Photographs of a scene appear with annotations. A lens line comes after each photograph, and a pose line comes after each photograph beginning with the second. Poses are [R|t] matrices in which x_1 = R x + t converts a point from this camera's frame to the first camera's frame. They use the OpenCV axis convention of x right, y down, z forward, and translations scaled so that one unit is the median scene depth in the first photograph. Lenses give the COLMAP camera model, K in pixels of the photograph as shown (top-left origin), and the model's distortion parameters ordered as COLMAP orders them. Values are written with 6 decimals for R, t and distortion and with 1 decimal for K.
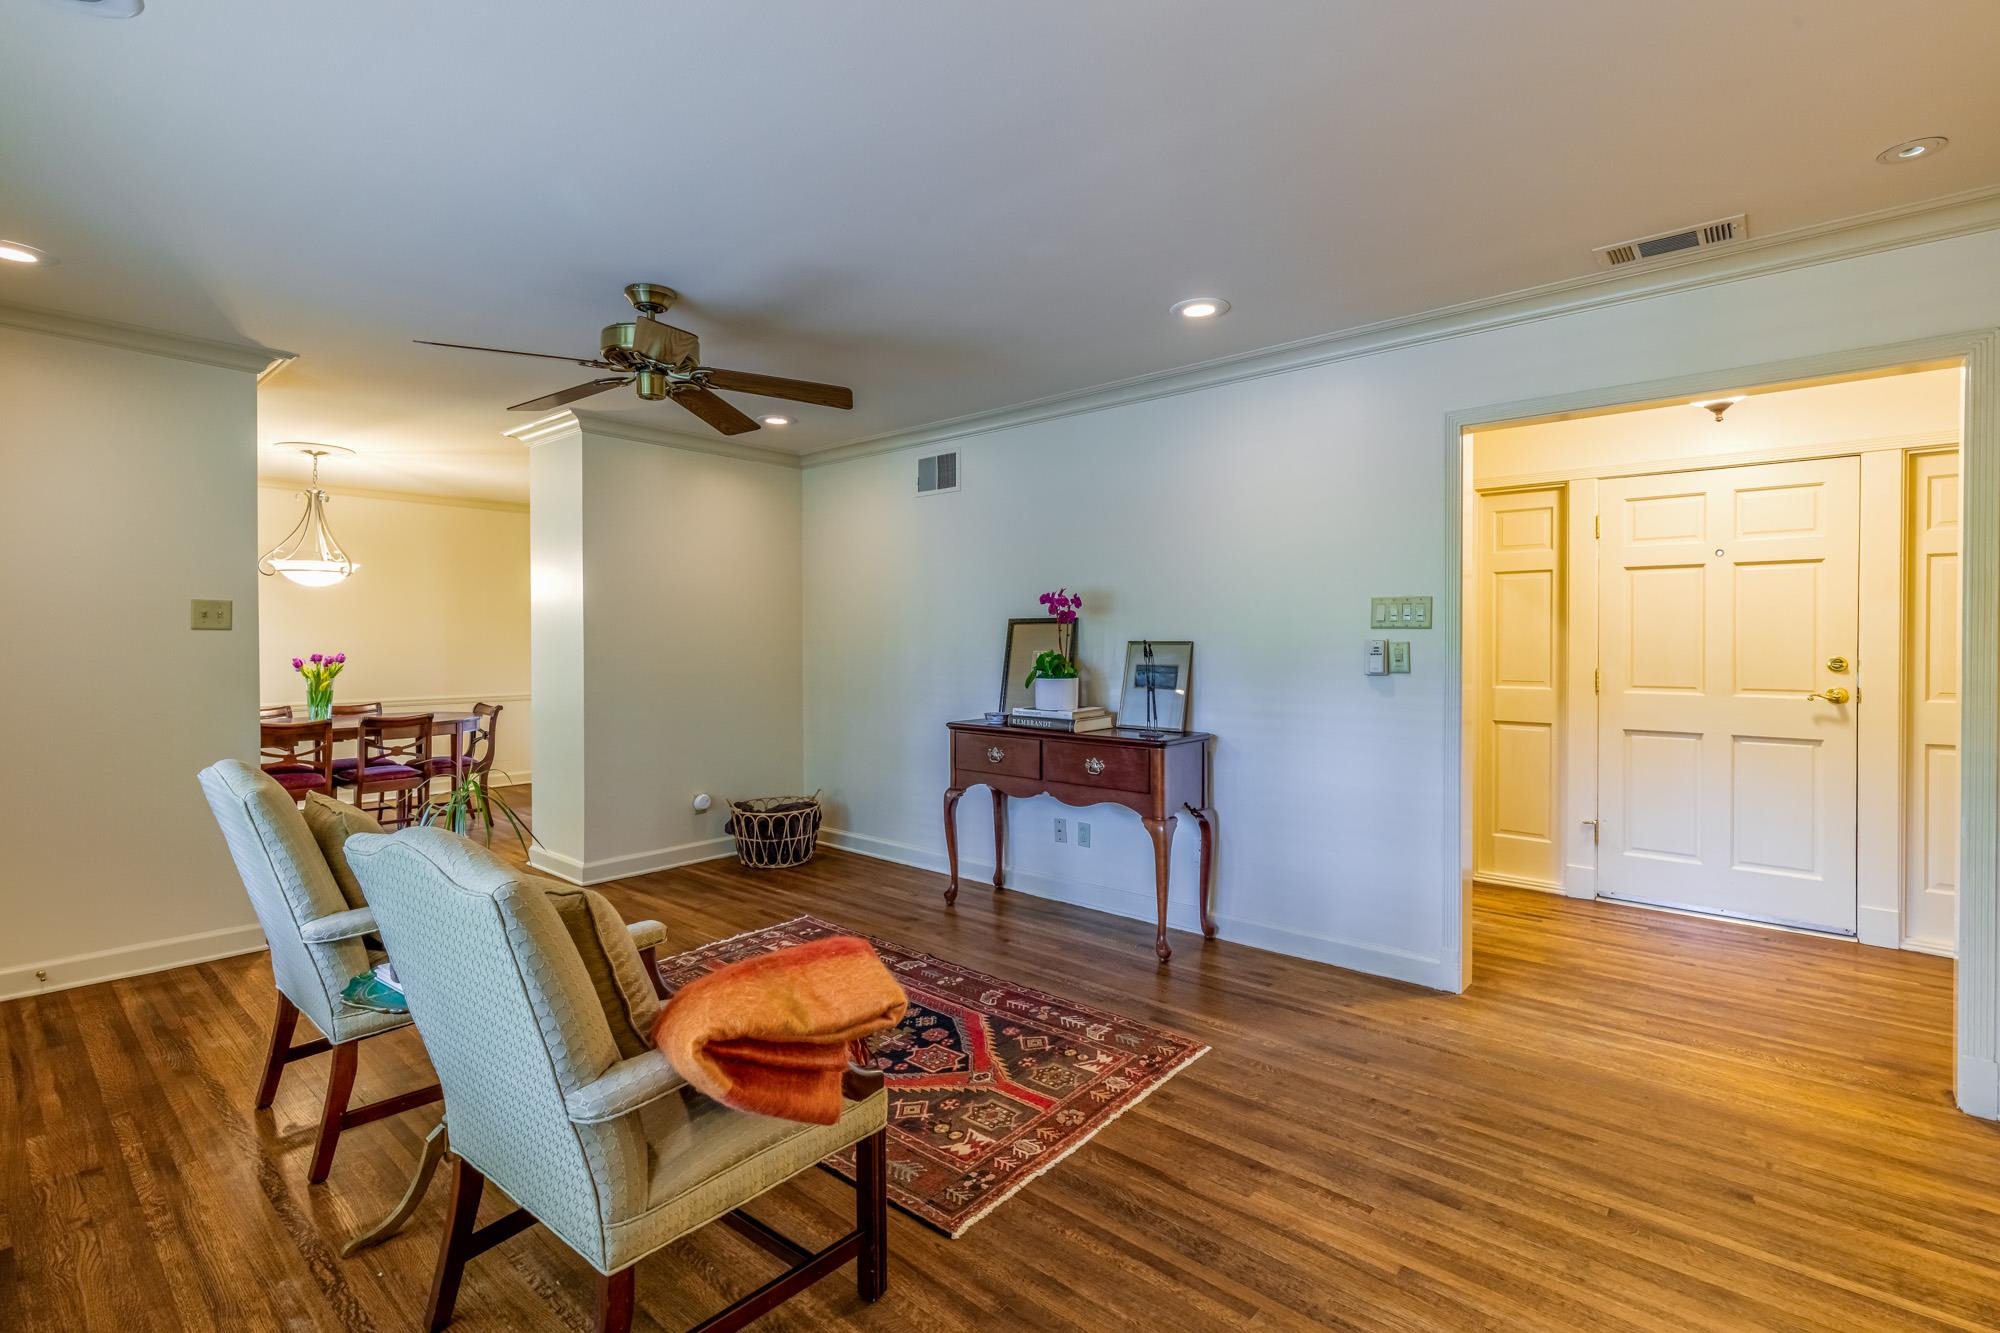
lens RADIAL K [[896.3, 0, 989.2], [0, 896.3, 644.1], [0, 0, 1]] dist [0.000207, 0.000102]
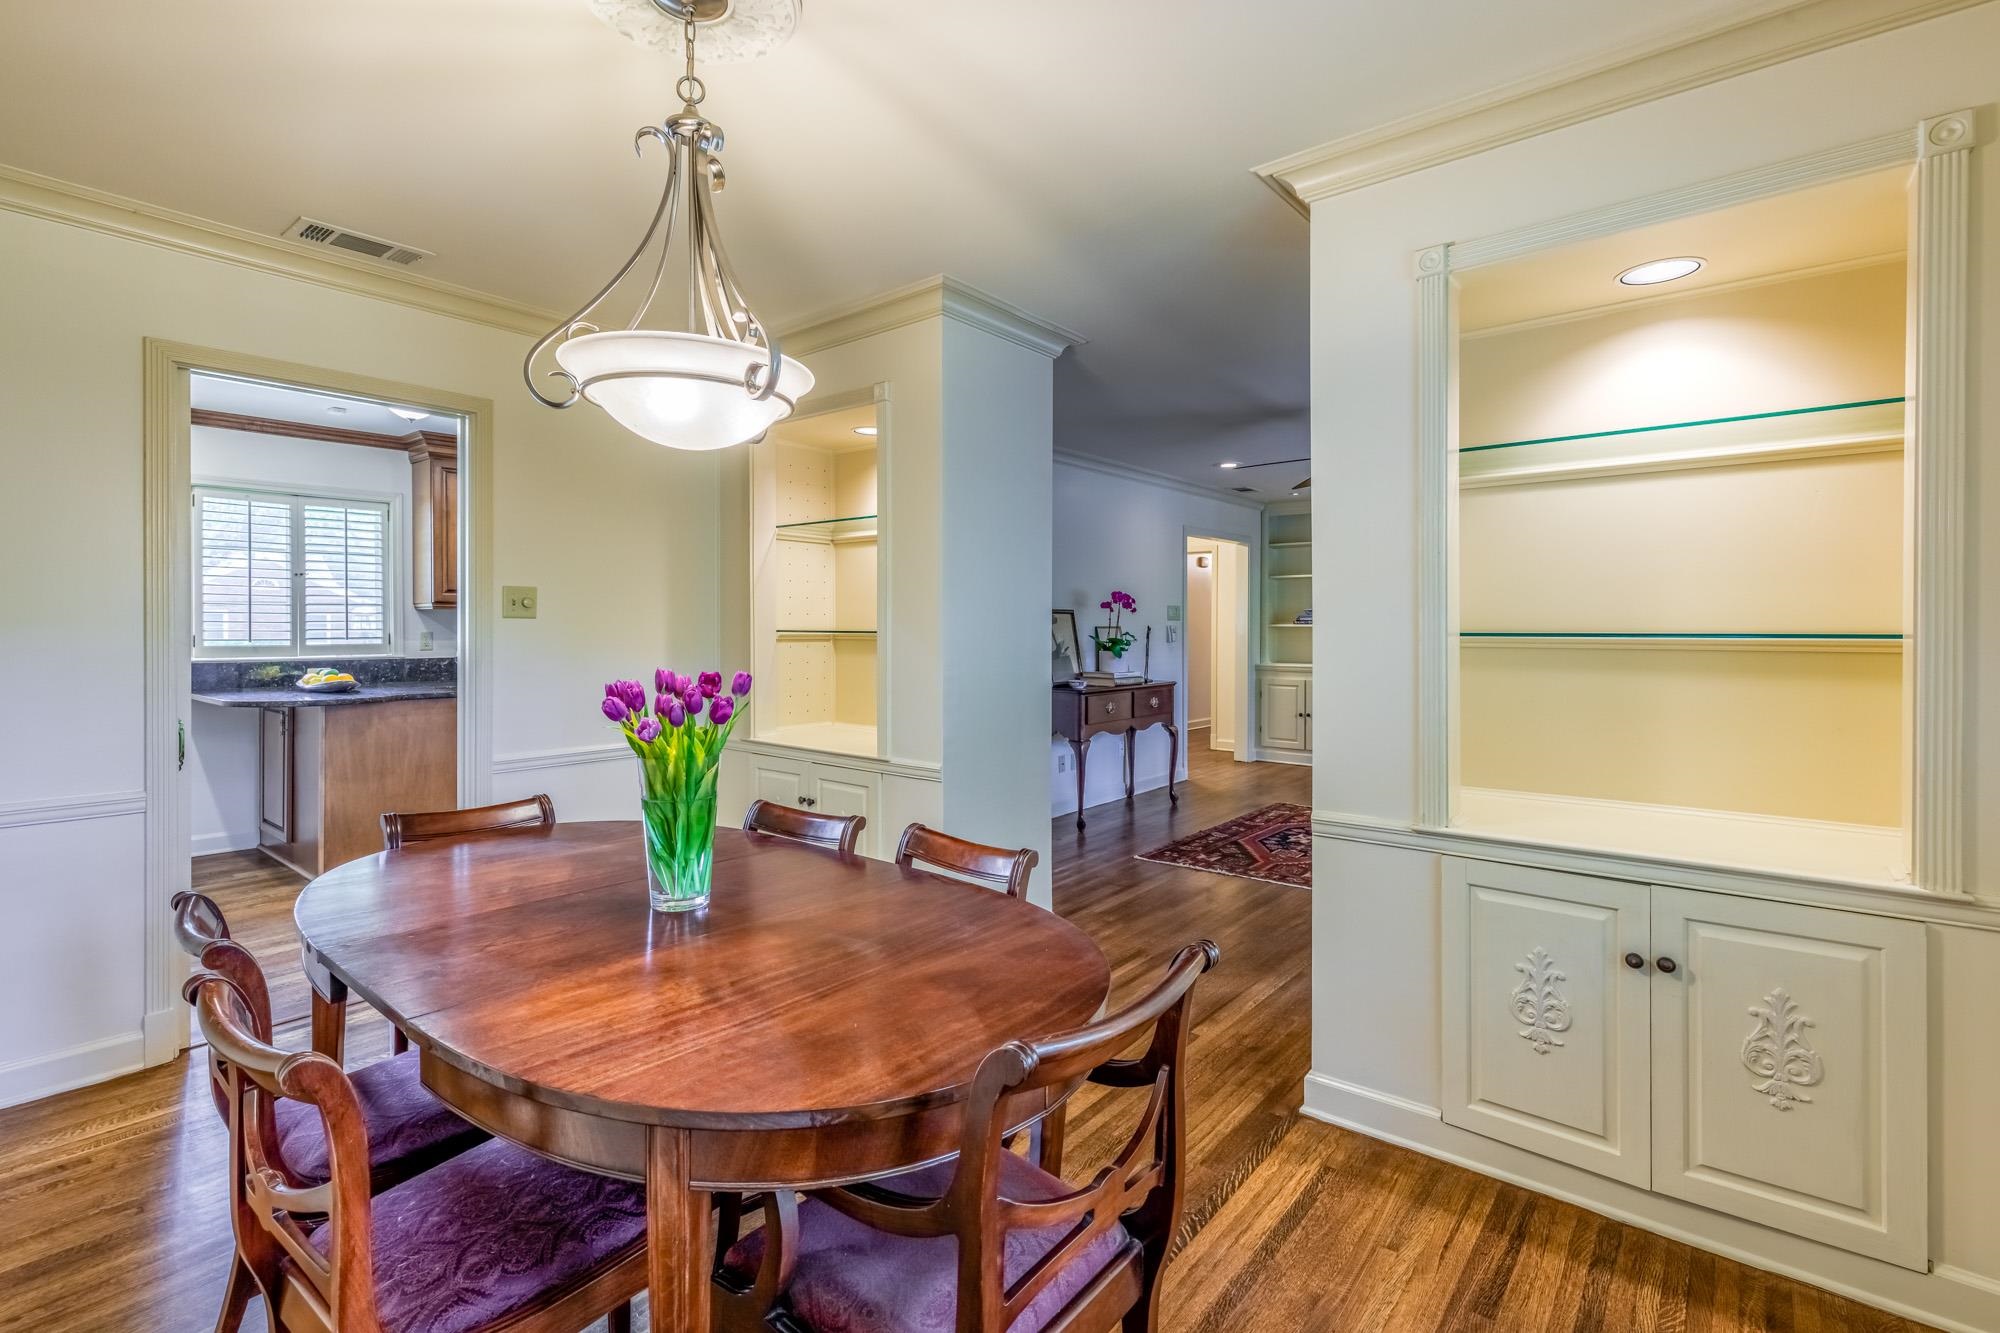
lens RADIAL K [[912.9, 0, 1003.4], [0, 912.9, 638.8], [0, 0, 1]] dist [0.000206, -0.000092]
pose [[-0.032577, -0.013643, 0.999376, -1.927459], [0.002128, 0.999904, 0.013720, -0.004596], [-0.999467, 0.002574, -0.032544, 1.660630]]
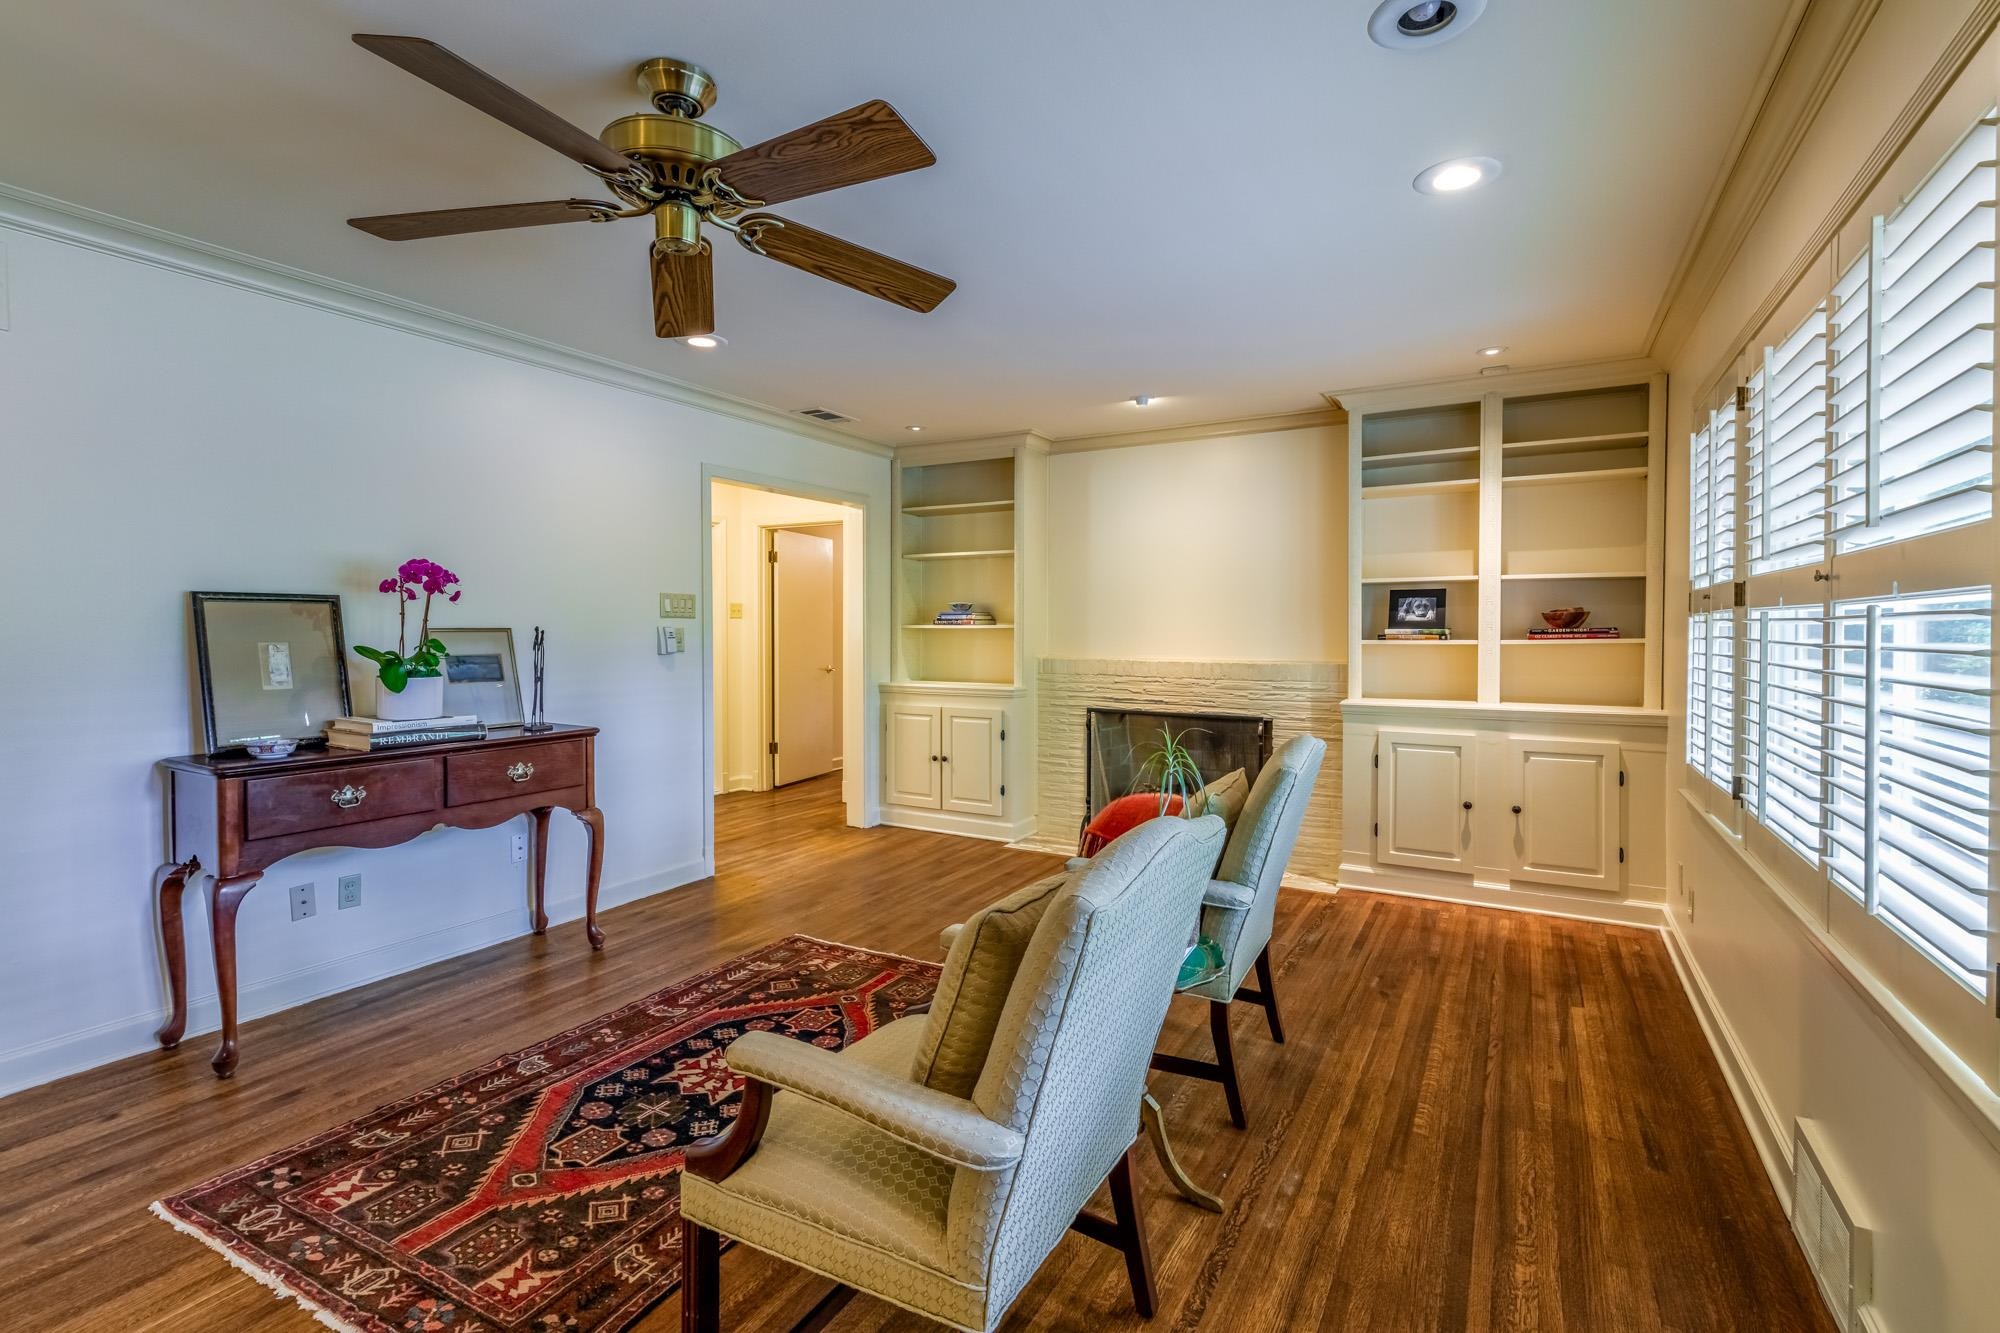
lens RADIAL K [[912.9, 0, 1003.4], [0, 912.9, 638.8], [0, 0, 1]] dist [0.000206, -0.000092]
pose [[-0.197176, -0.011228, 0.980304, -1.066357], [0.004527, 0.999913, 0.012363, -0.001559], [-0.980358, 0.006876, -0.197108, 0.908391]]
